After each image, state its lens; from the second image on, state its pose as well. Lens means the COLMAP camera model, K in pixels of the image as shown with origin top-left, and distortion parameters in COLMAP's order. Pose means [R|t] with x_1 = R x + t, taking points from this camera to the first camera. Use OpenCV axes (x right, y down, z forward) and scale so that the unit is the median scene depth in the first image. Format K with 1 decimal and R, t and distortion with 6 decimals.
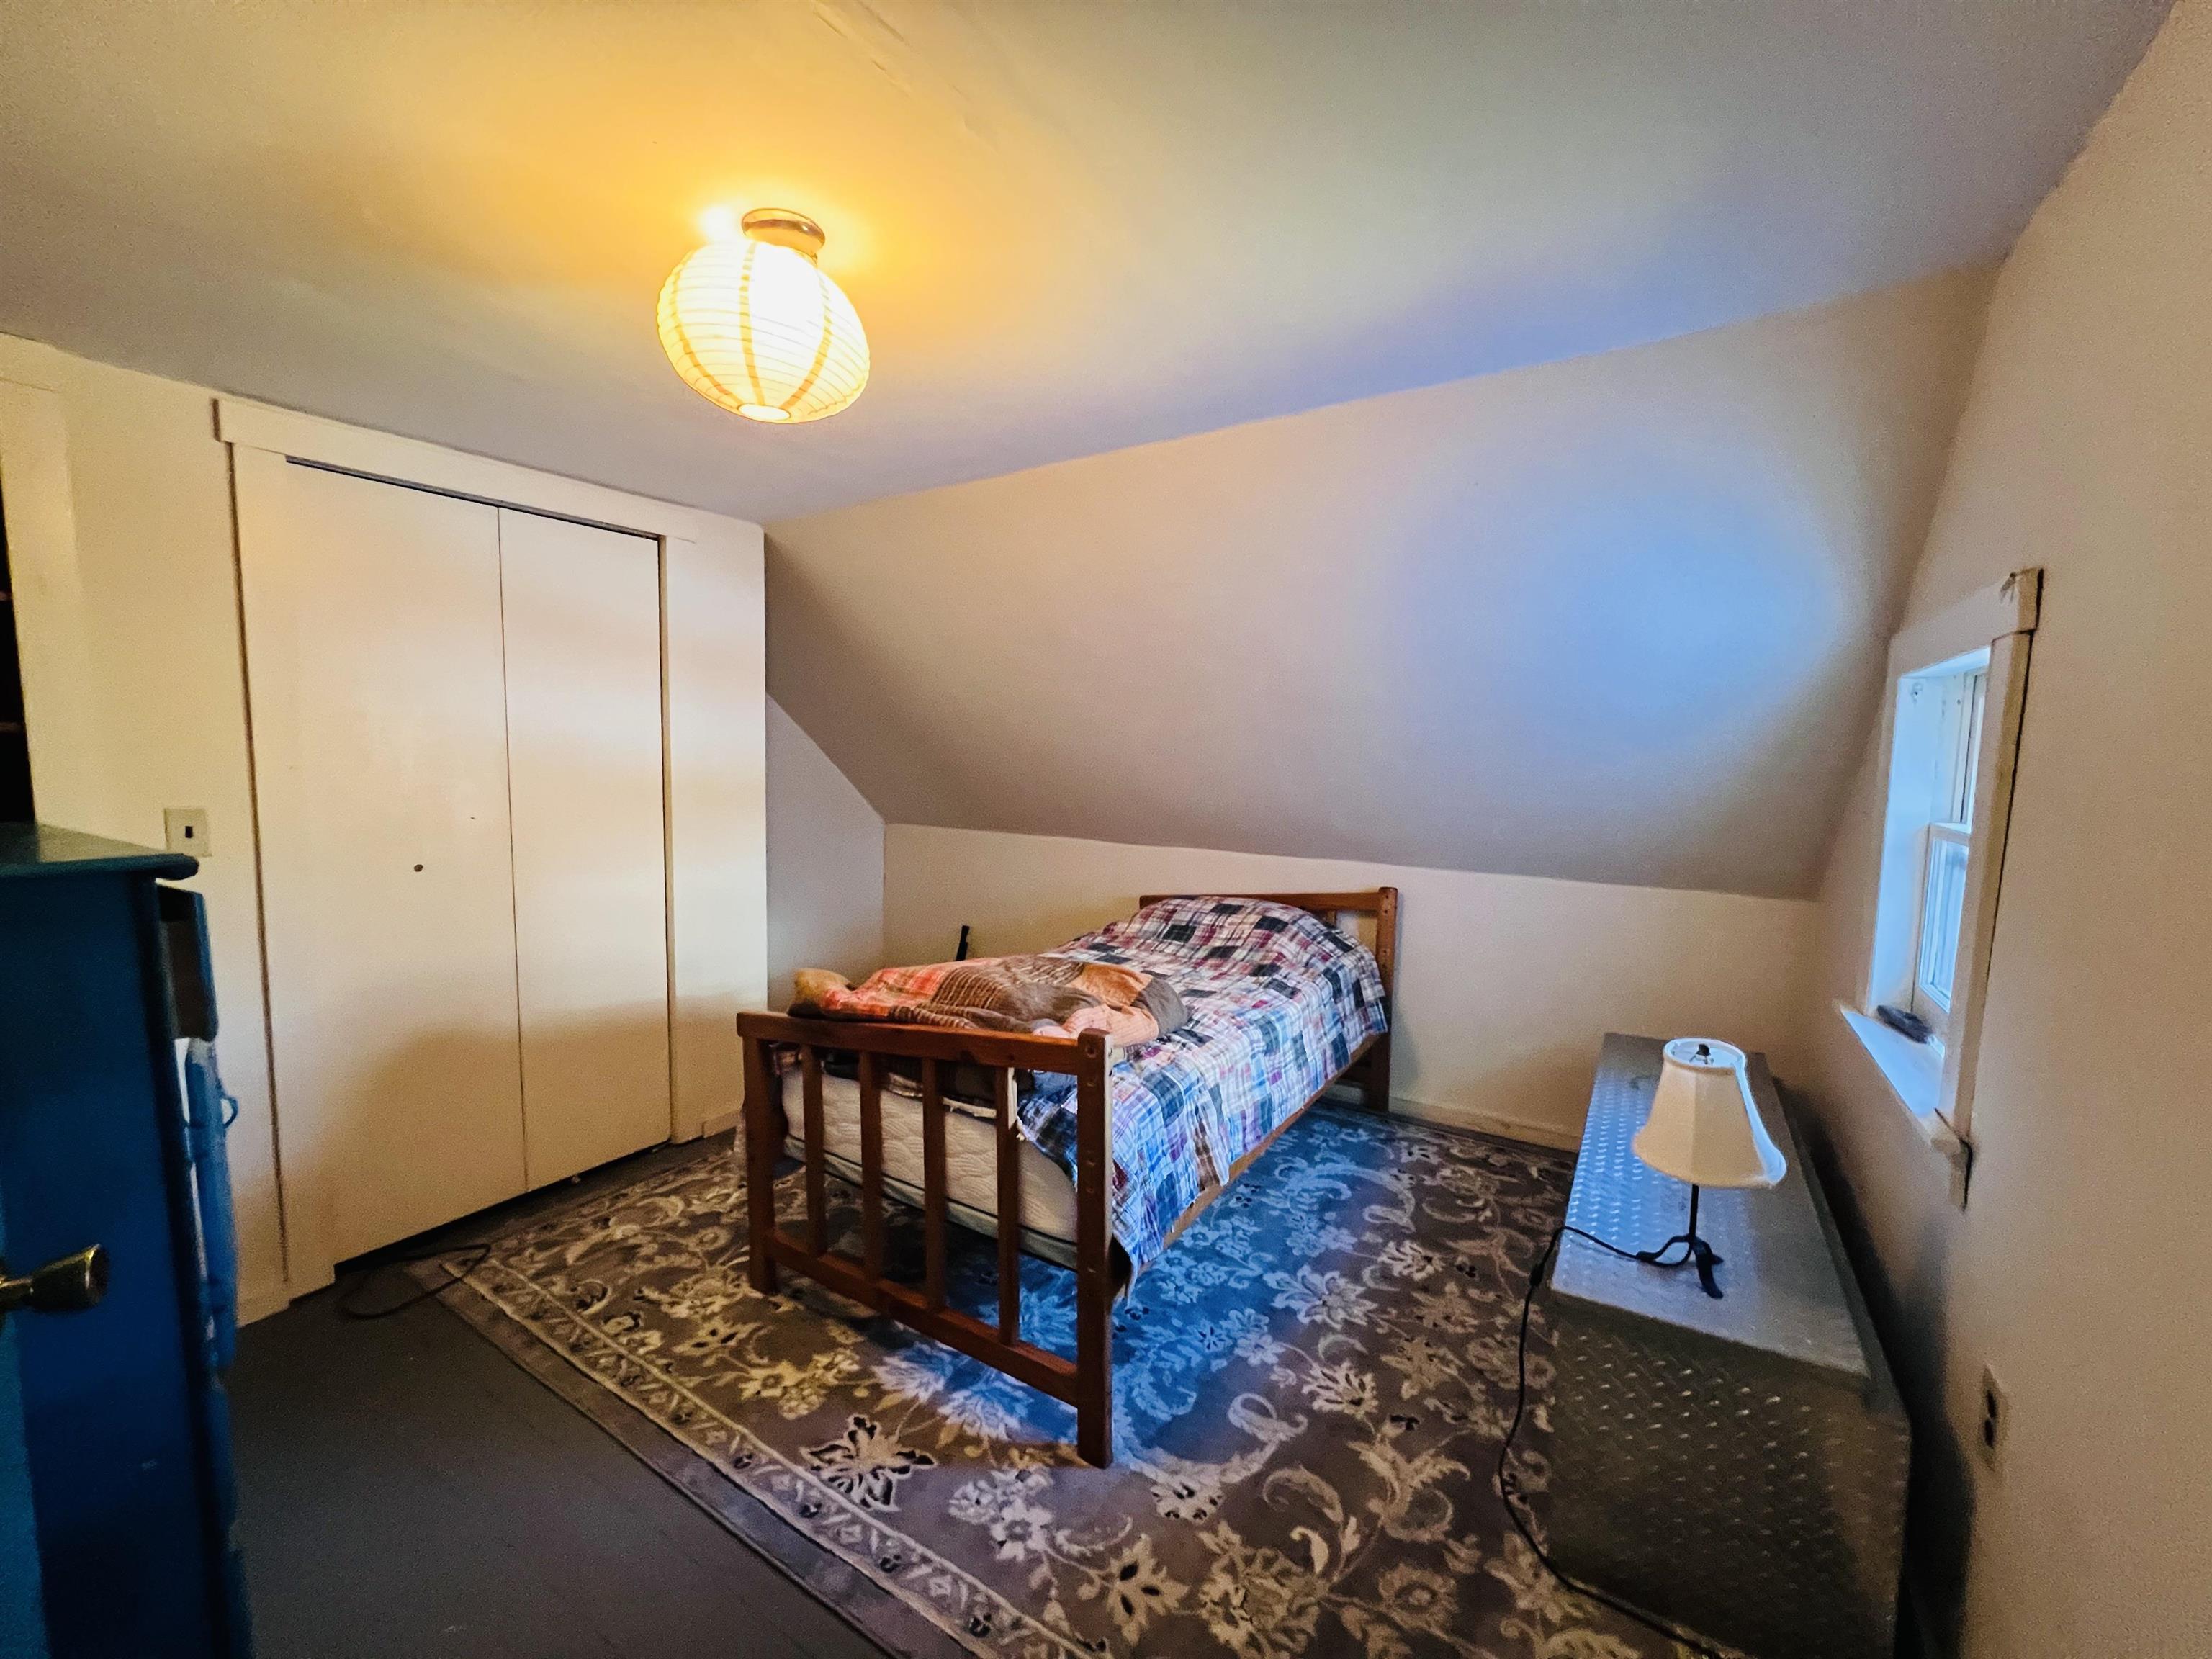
lens RADIAL K [[879.2, 0, 1109.2], [0, 879.2, 831.6], [0, 0, 1]] dist [-0.002917, 0.000336]
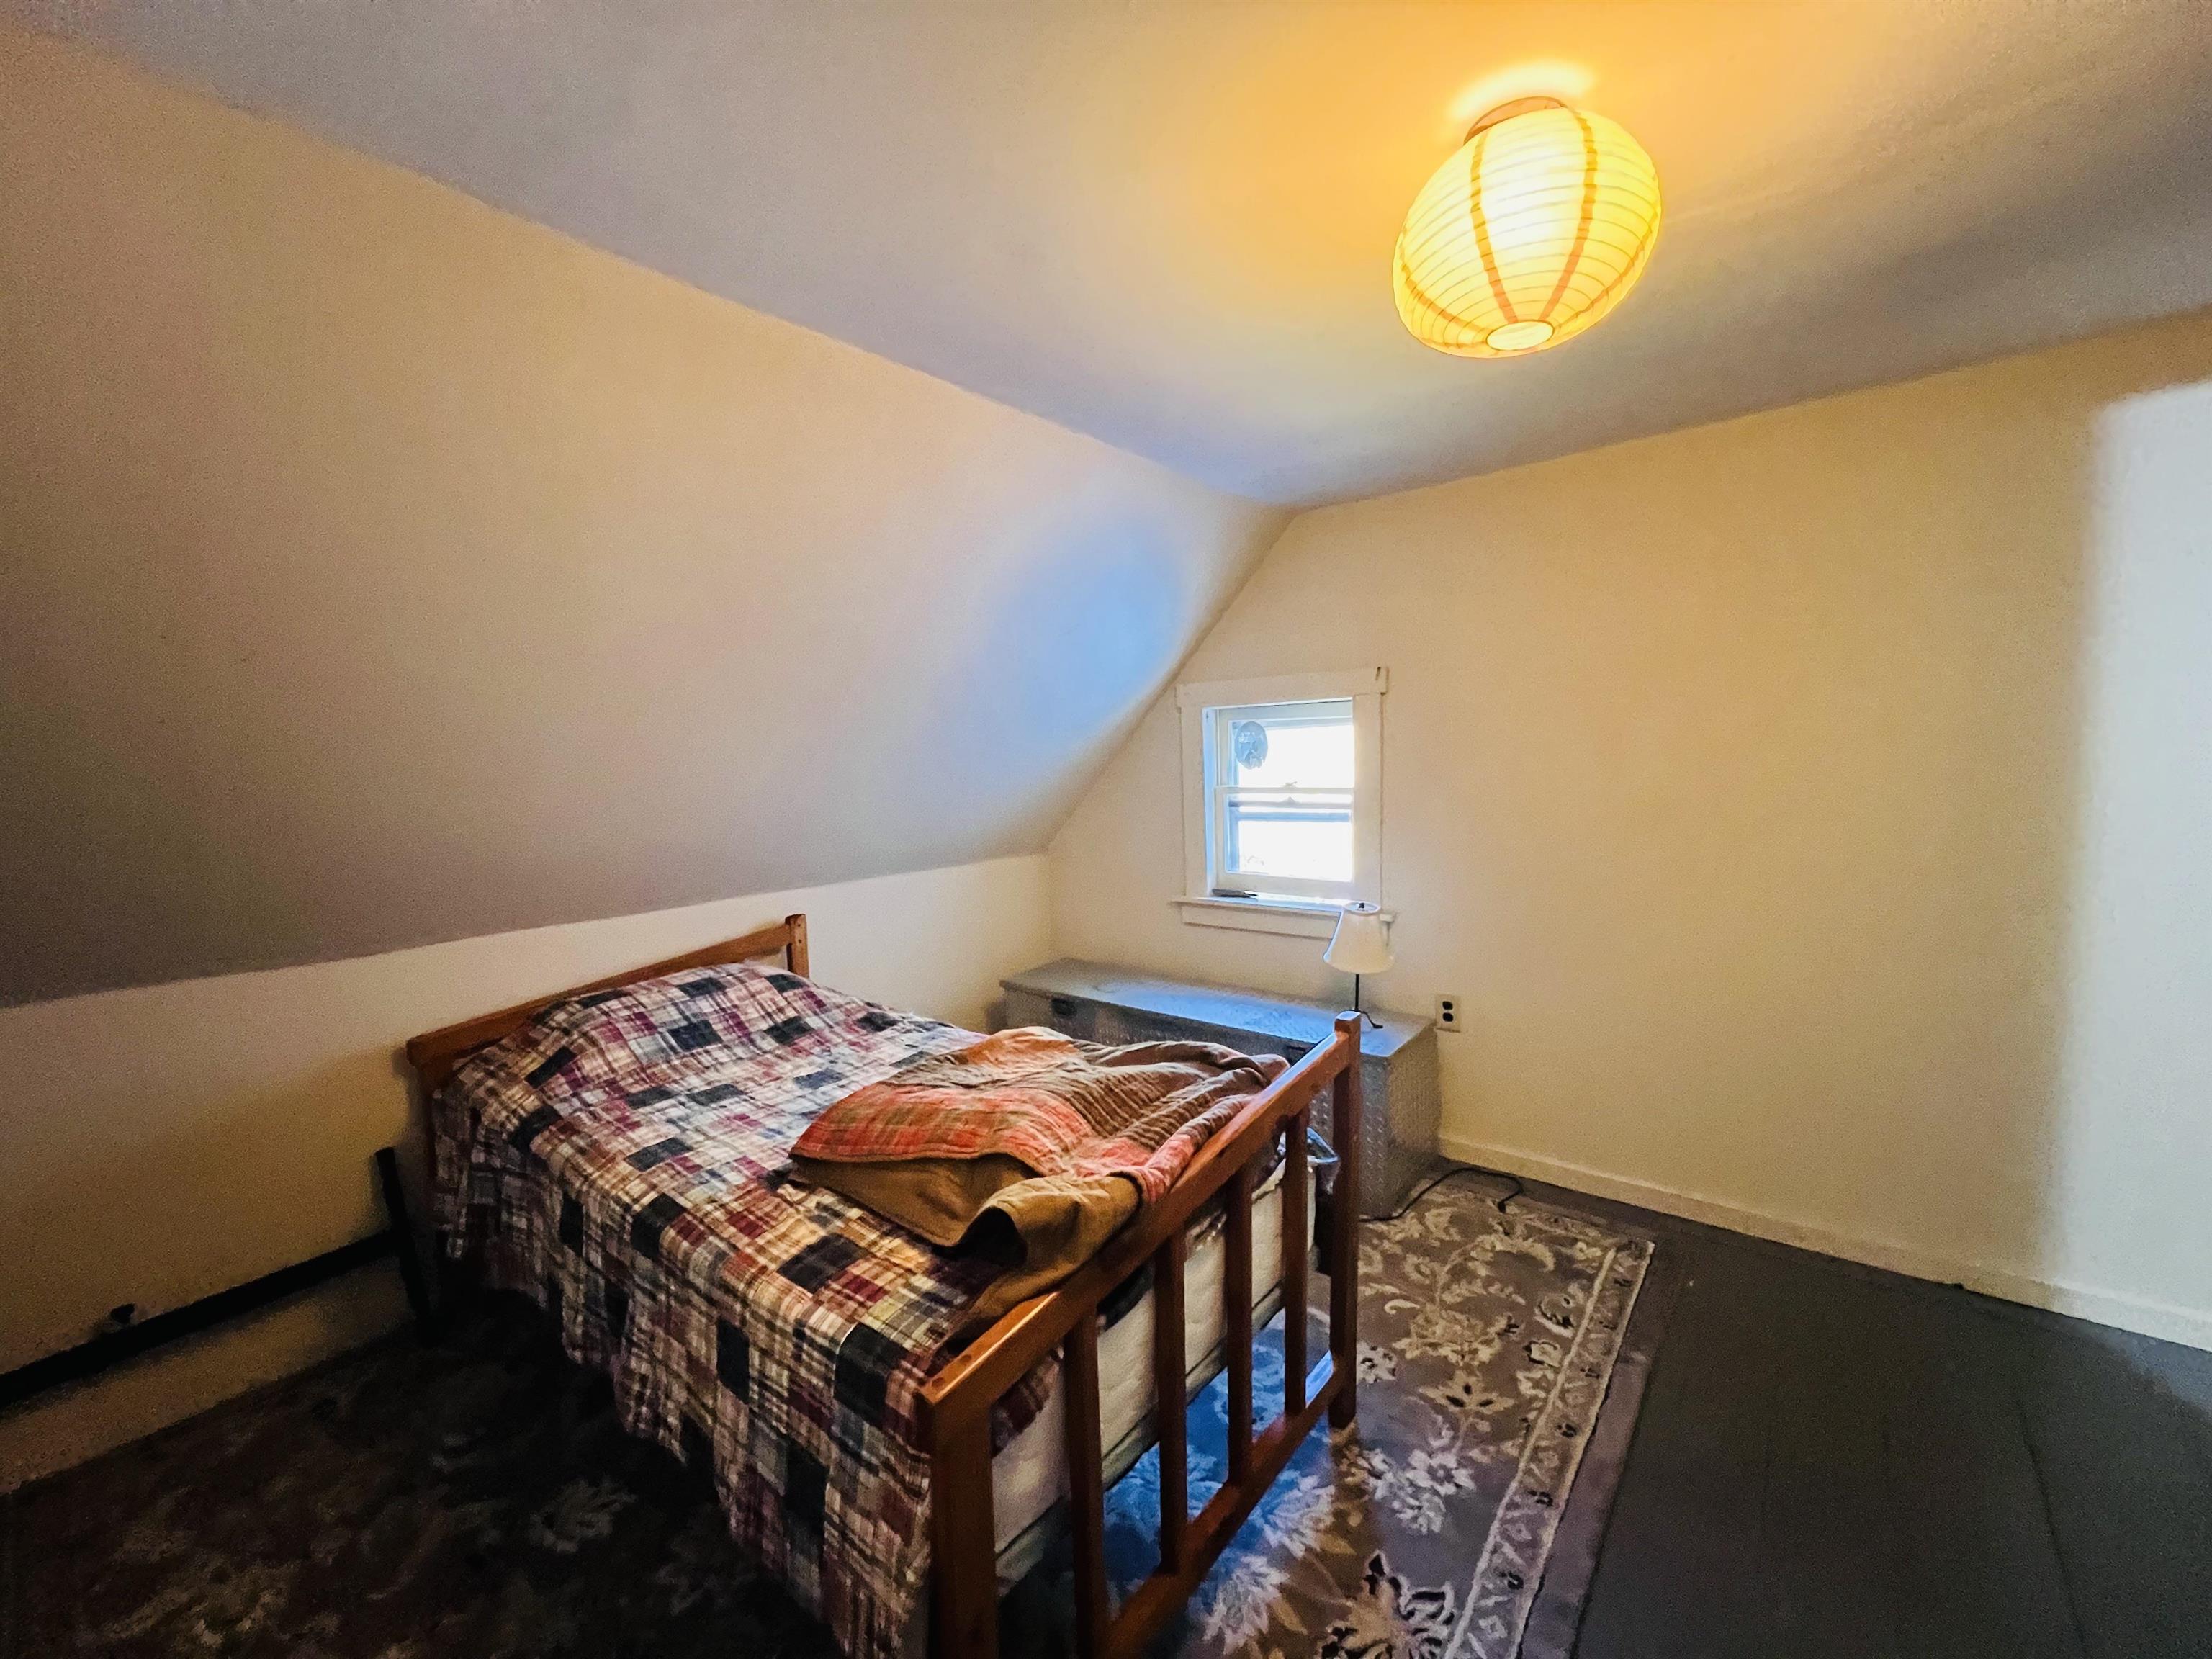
lens RADIAL K [[879.2, 0, 1110.3], [0, 879.2, 826.8], [0, 0, 1]] dist [-0.002917, 0.000336]
pose [[0.112905, -0.098497, 0.988712, -1.093246], [0.122525, 0.988860, 0.084520, -0.130925], [-0.986022, 0.111600, 0.123716, 1.126873]]
